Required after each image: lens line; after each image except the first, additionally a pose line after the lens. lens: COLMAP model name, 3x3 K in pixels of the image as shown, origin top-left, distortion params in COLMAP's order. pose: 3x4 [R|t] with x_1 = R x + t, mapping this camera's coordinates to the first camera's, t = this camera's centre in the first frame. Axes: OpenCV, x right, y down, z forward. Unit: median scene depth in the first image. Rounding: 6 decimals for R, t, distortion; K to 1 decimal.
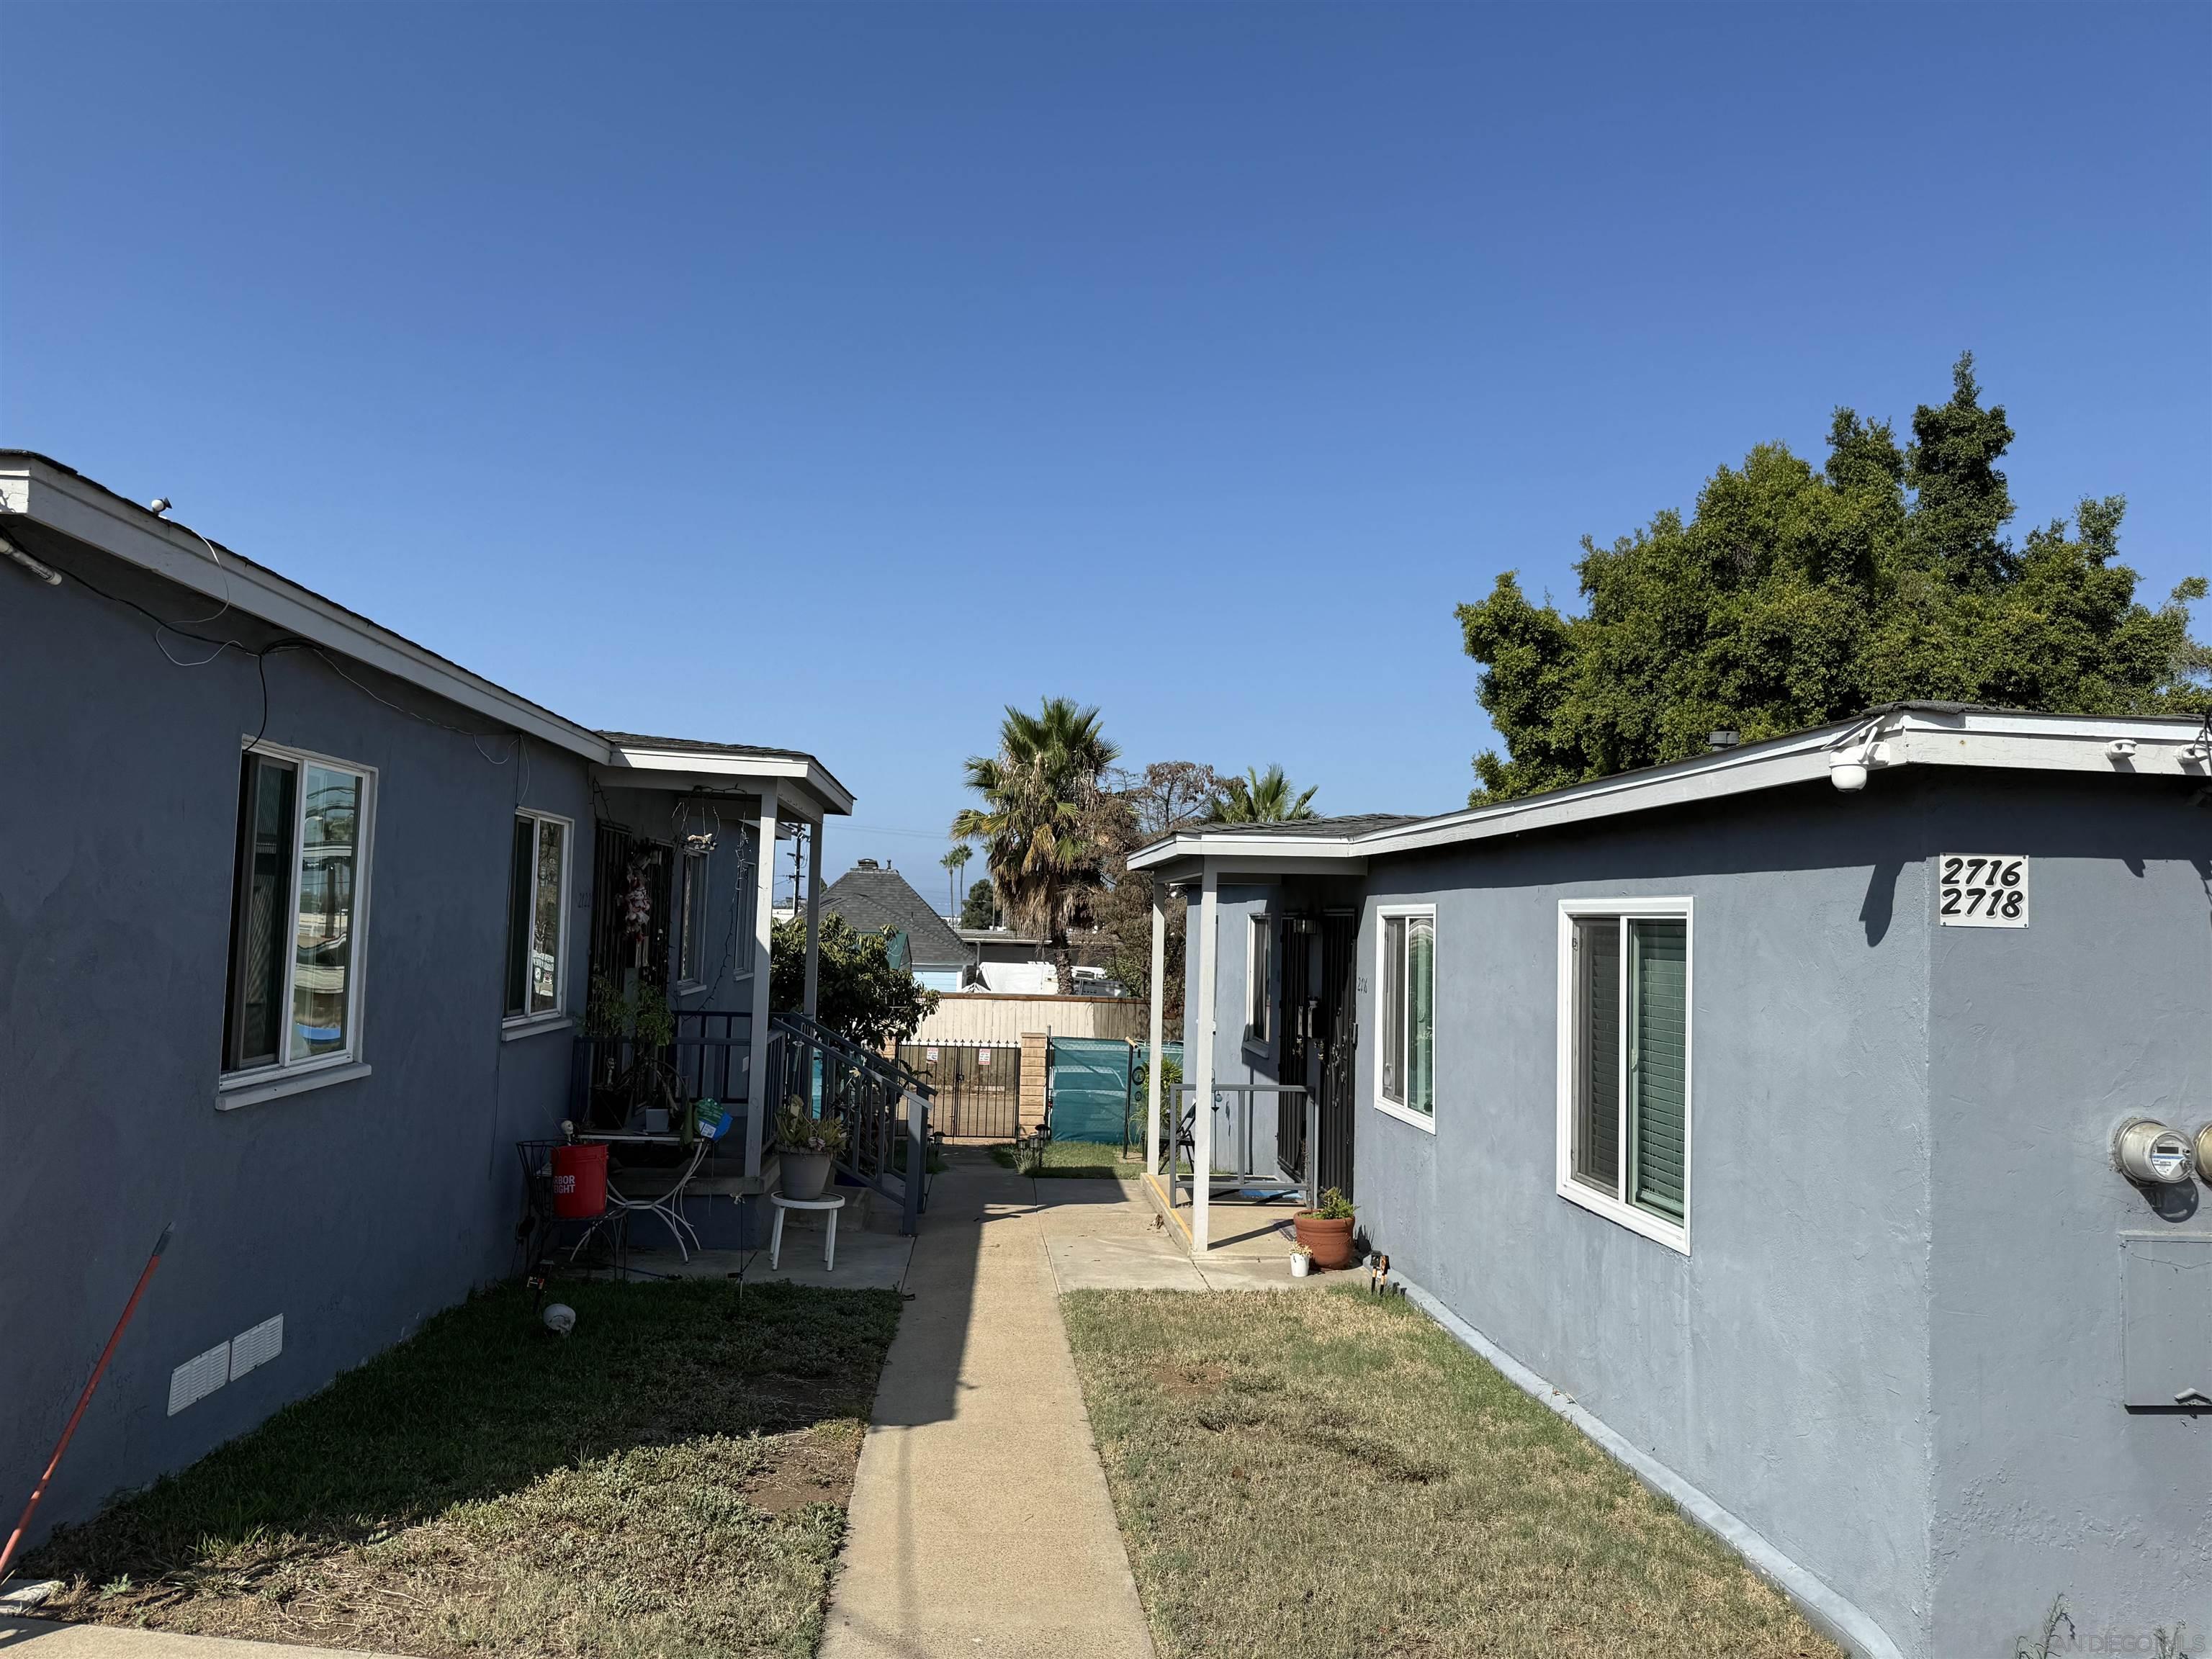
lens RADIAL K [[1540.1, 0, 1106.0], [0, 1540.1, 829.5], [0, 0, 1]] dist [0.124470, -0.194417]
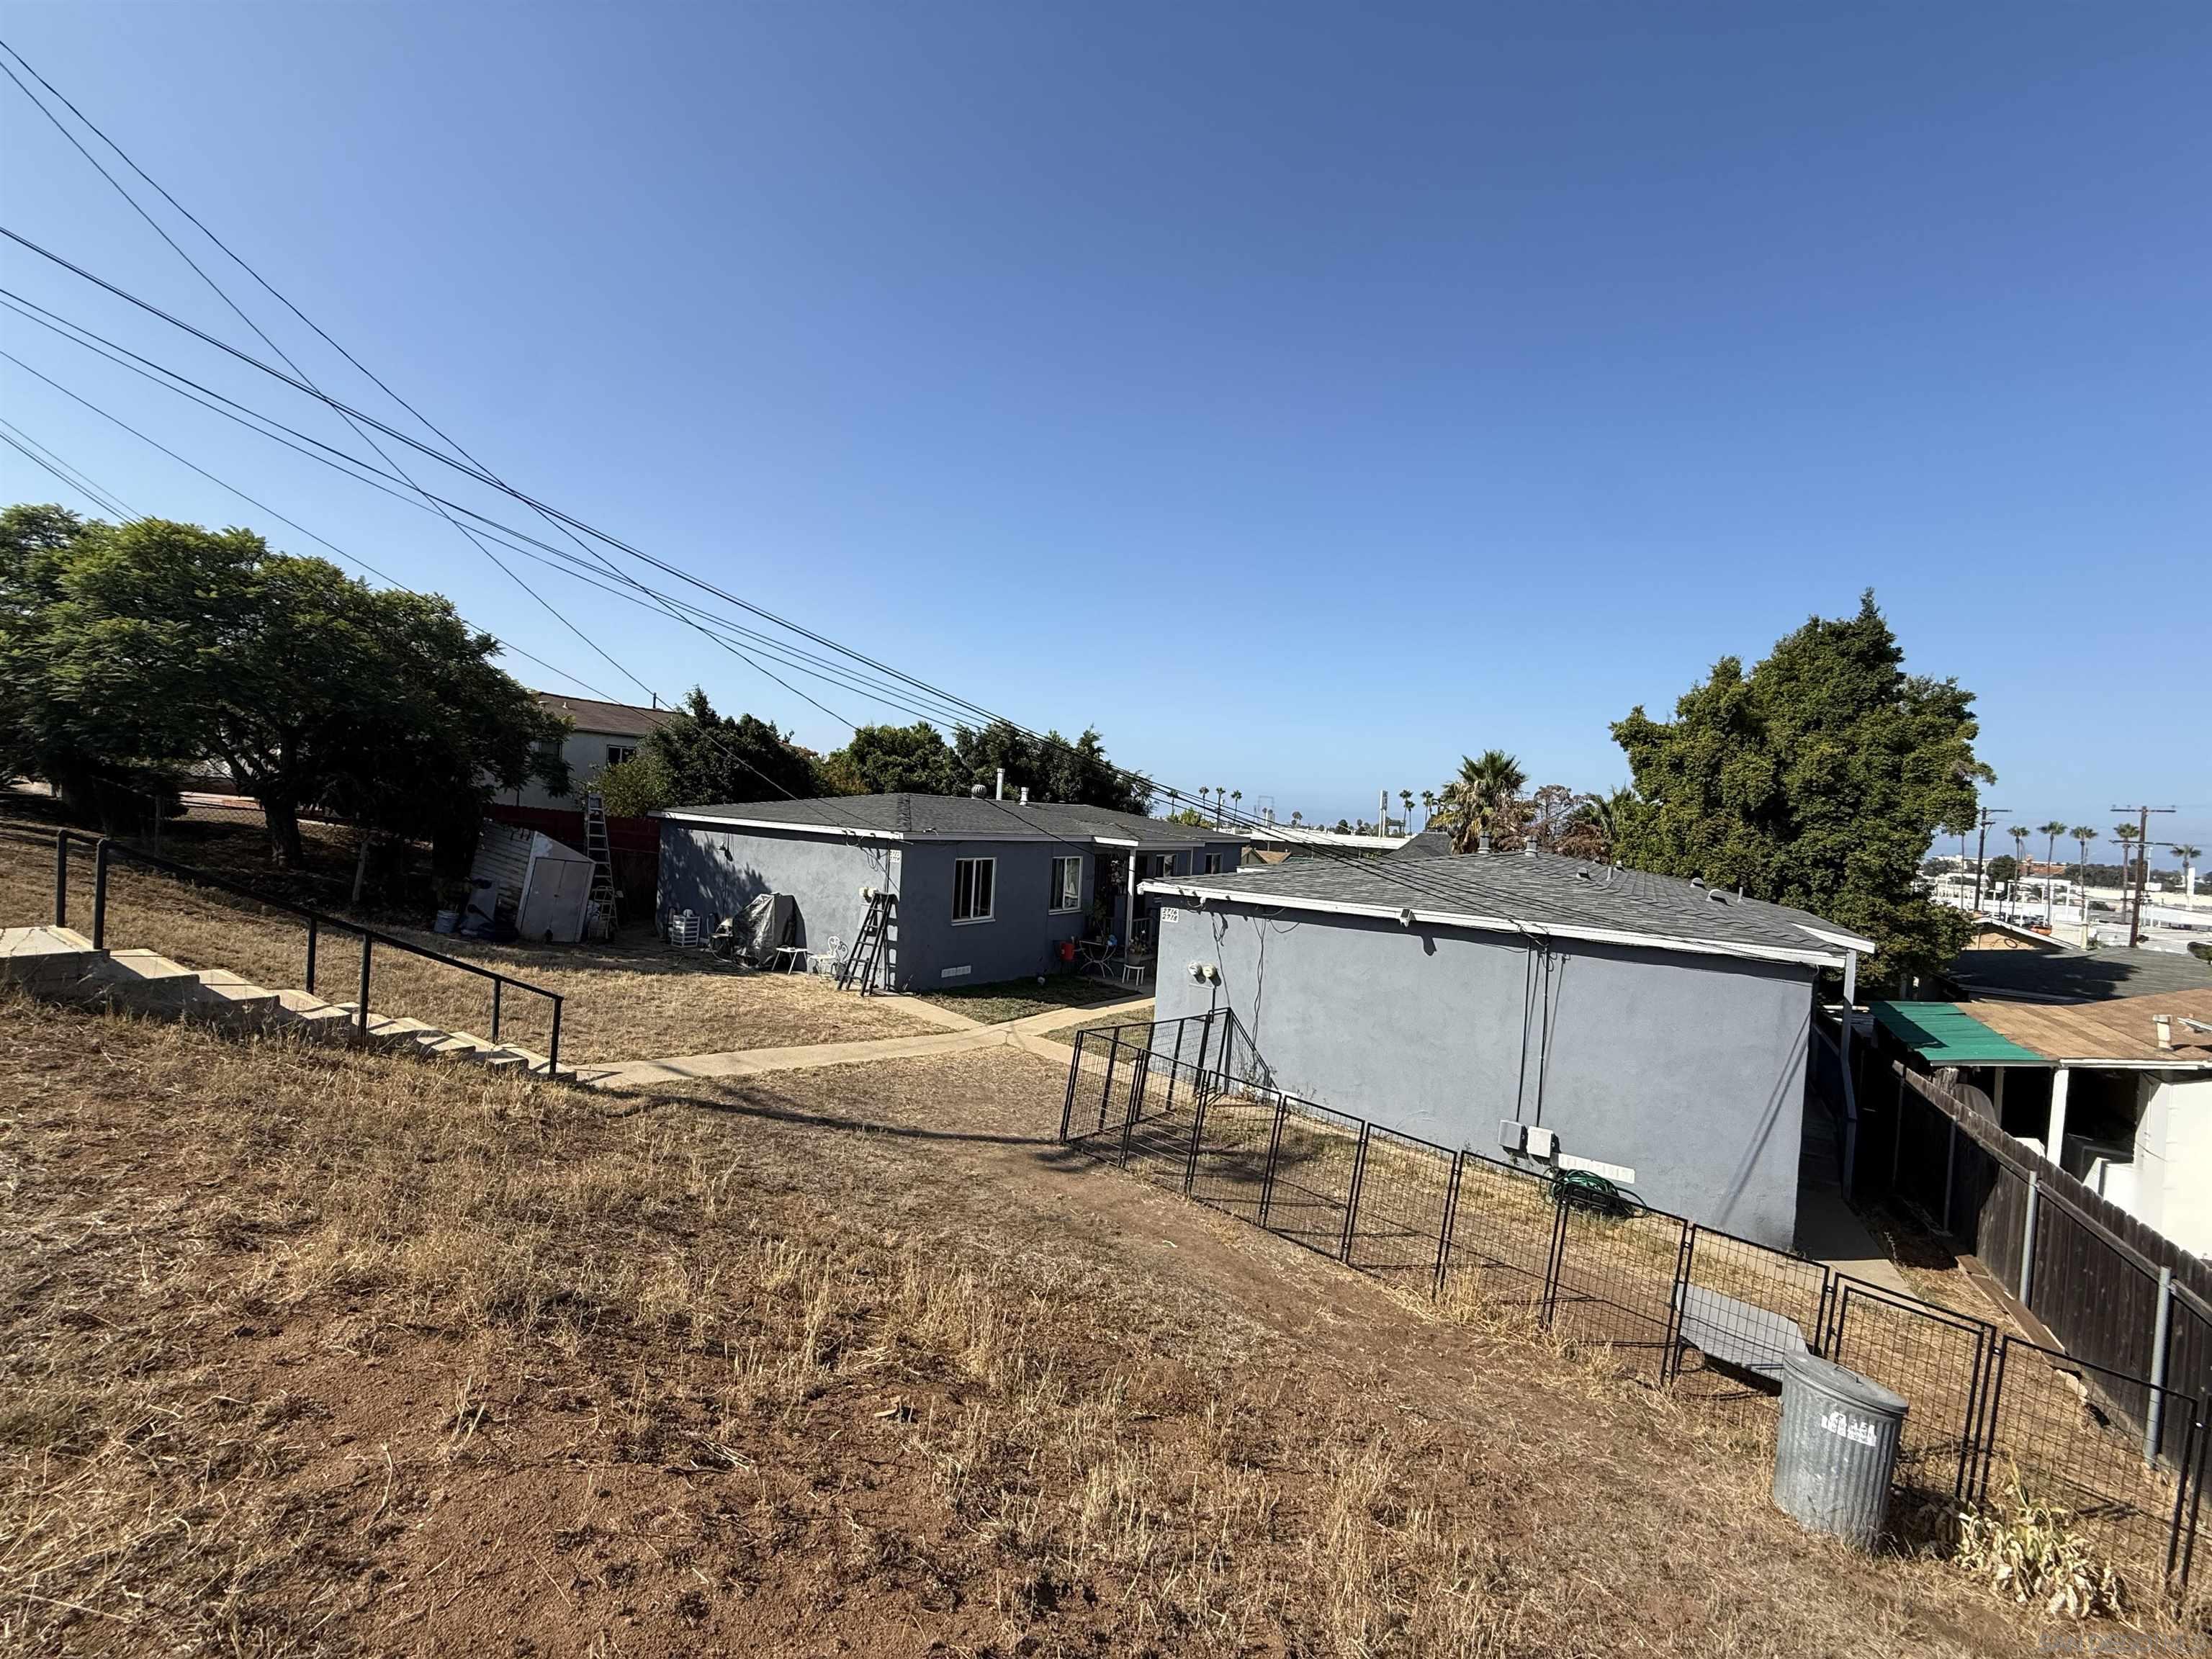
lens RADIAL K [[877.3, 0, 1096.3], [0, 877.3, 829.1], [0, 0, 1]] dist [0.002059, -0.000148]
pose [[0.800129, 0.026162, -0.599257, 0.894052], [0.003158, 0.998851, 0.047823, -0.163892], [0.599819, -0.040157, 0.799127, -0.615851]]
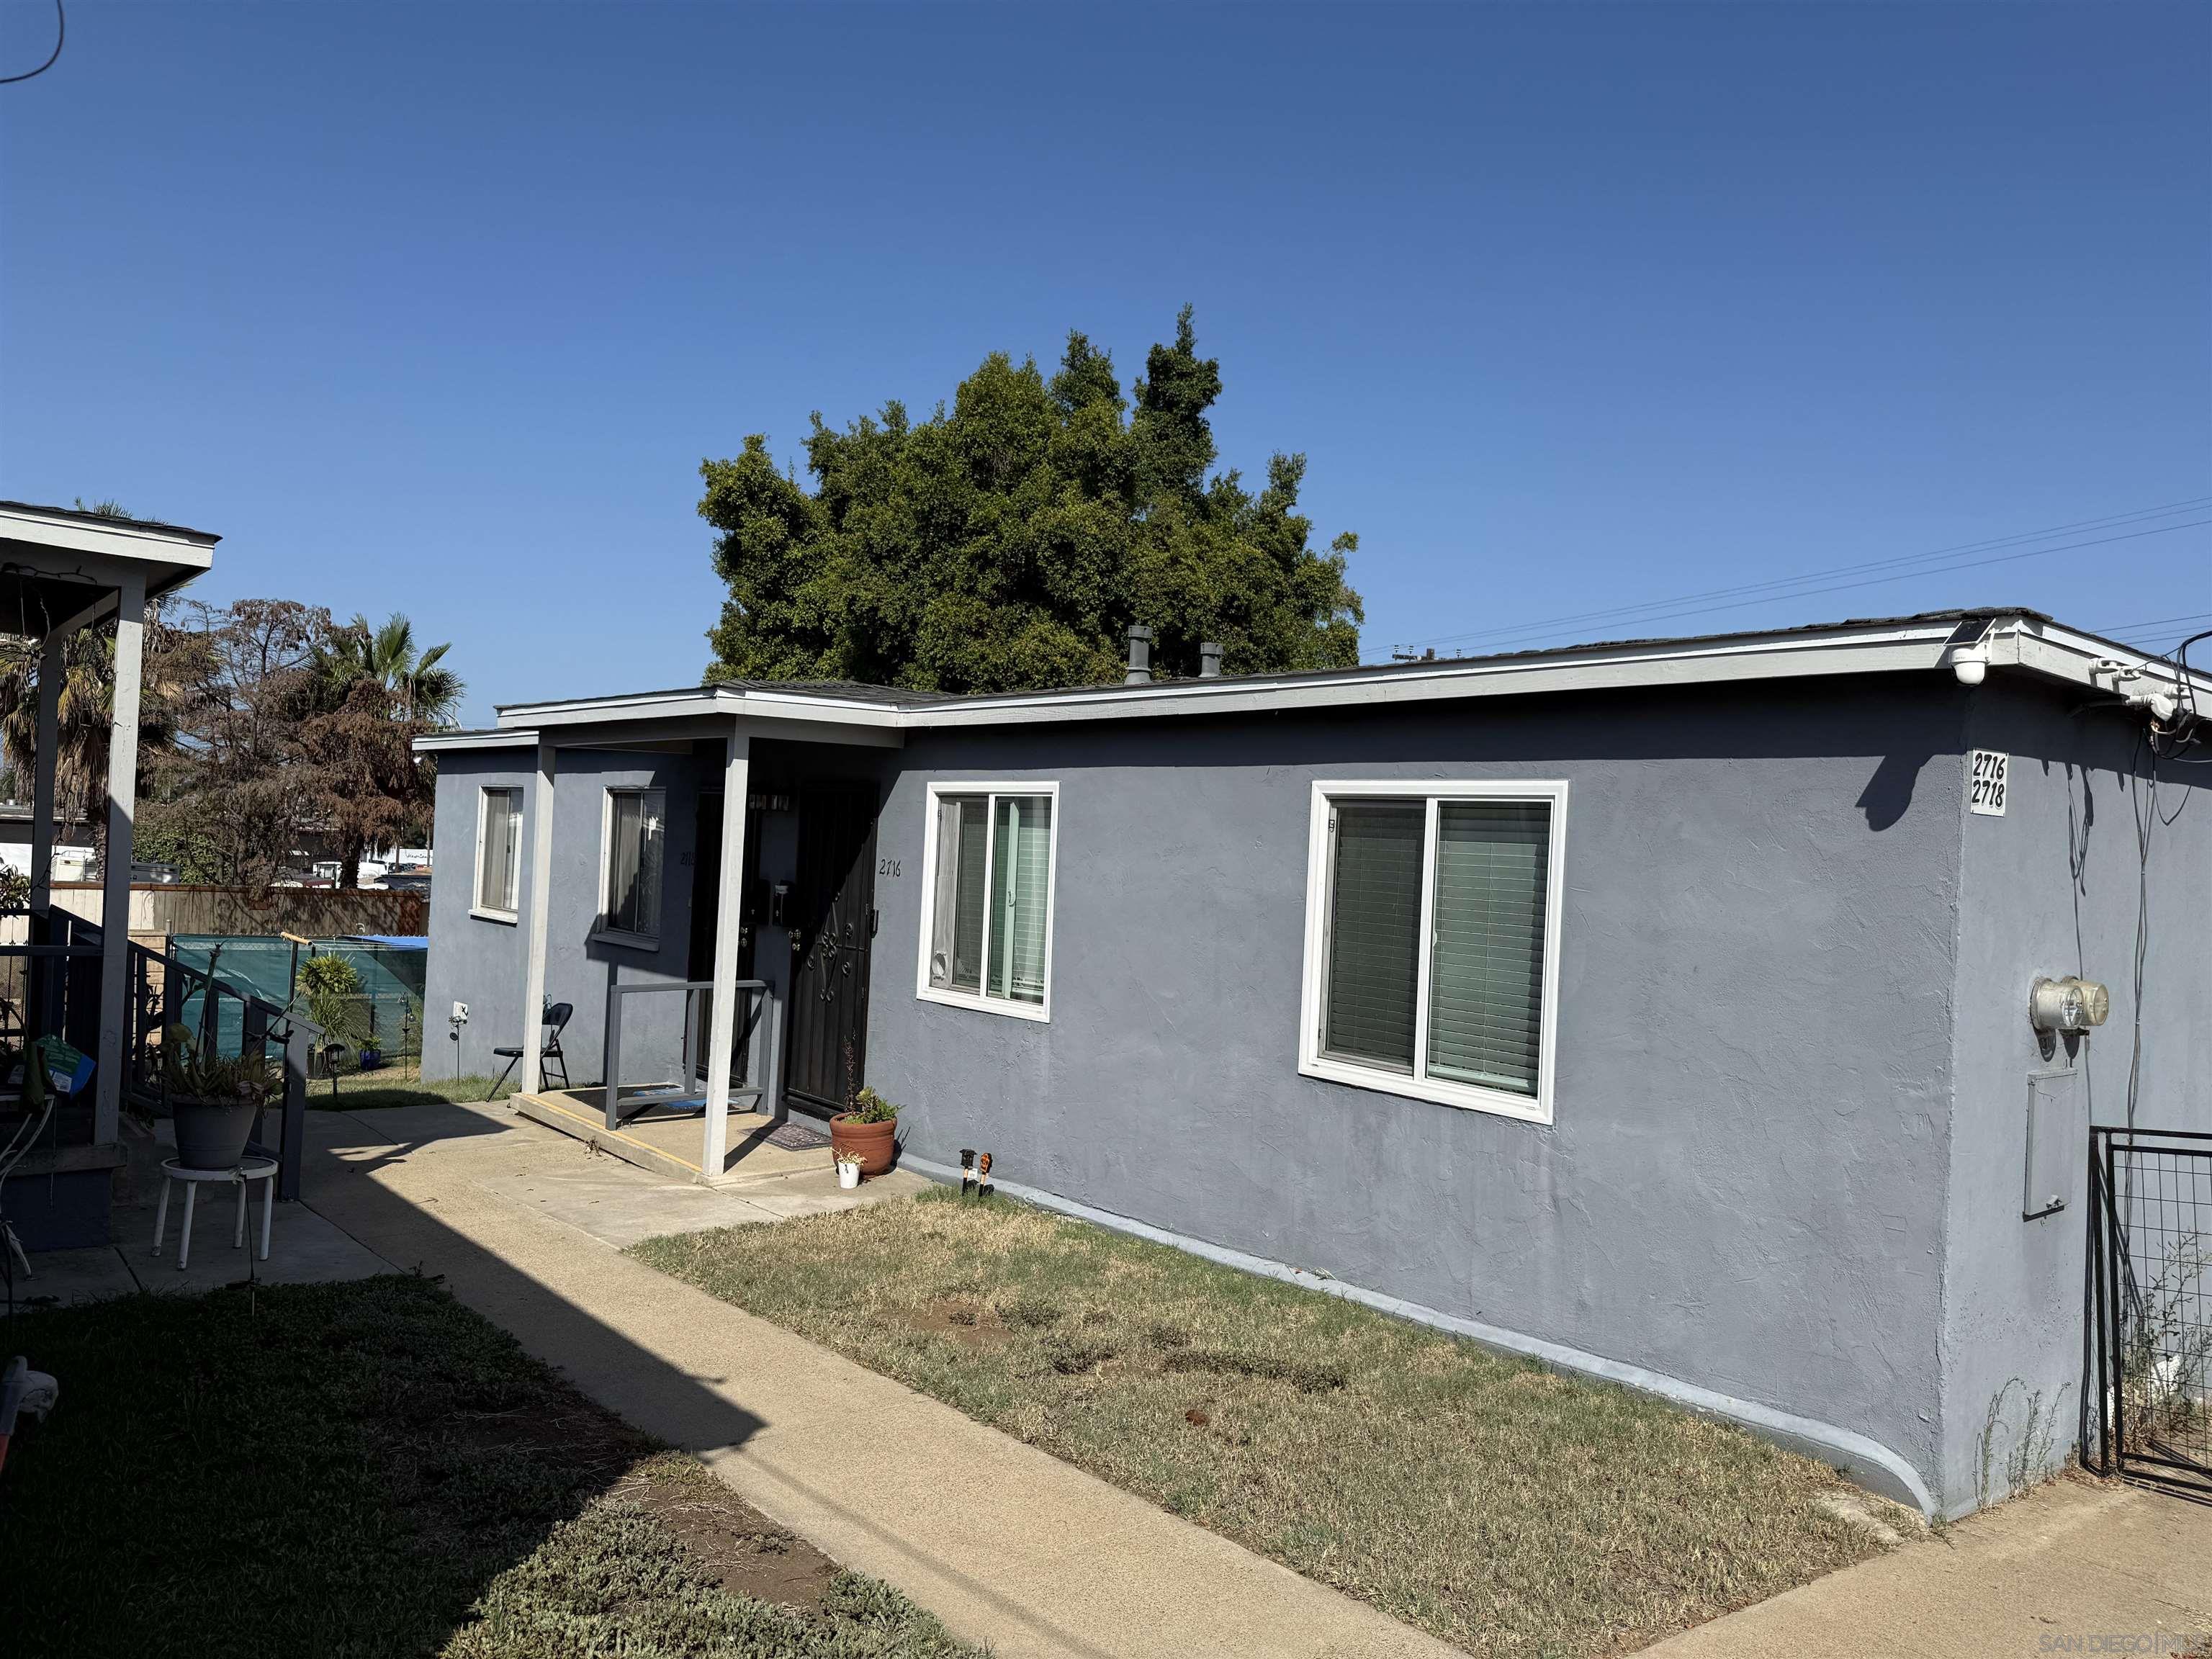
lens RADIAL K [[1540.1, 0, 1106.0], [0, 1540.1, 829.5], [0, 0, 1]] dist [0.124470, -0.194417]
pose [[0.819287, 0.015212, 0.573181, -0.261219], [-0.058200, 0.996691, 0.056738, 0.019518], [-0.570422, -0.079844, 0.817462, 0.188822]]
